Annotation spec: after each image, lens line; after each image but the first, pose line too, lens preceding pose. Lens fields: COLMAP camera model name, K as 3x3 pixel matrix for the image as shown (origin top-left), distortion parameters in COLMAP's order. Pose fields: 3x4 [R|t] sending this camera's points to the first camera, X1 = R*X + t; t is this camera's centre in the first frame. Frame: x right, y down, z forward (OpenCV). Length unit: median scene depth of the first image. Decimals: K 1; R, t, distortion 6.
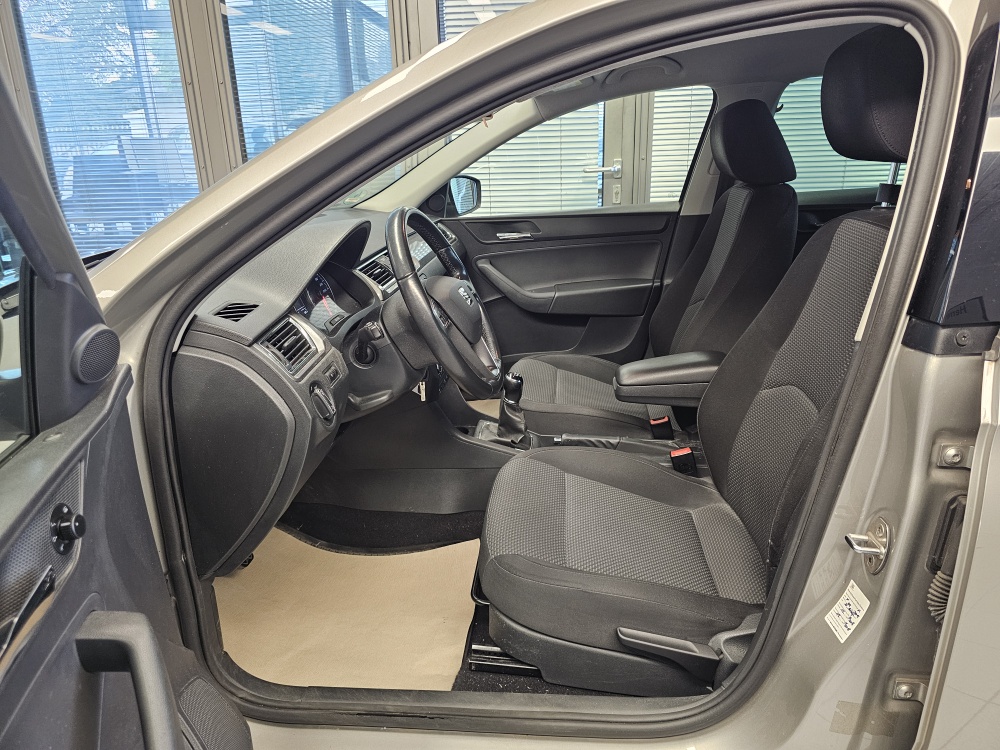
lens RADIAL K [[676.2, 0, 504.9], [0, 676.2, 365.1], [0, 0, 1]] dist [0.060535, -0.072302]
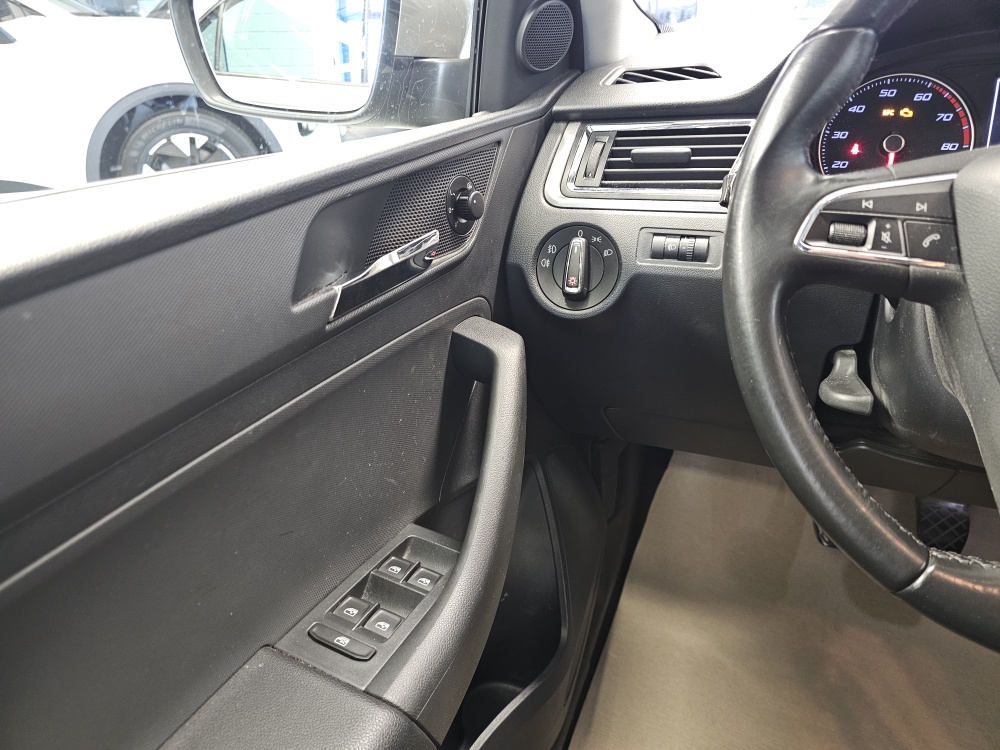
lens RADIAL K [[682.4, 0, 497.9], [0, 682.4, 368.4], [0, 0, 1]] dist [0.042368, -0.057451]
pose [[-0.288908, 0.466643, -0.835928, 0.179068], [-0.249552, 0.806269, 0.536335, -0.113794], [0.924260, 0.363559, -0.116486, 0.745626]]
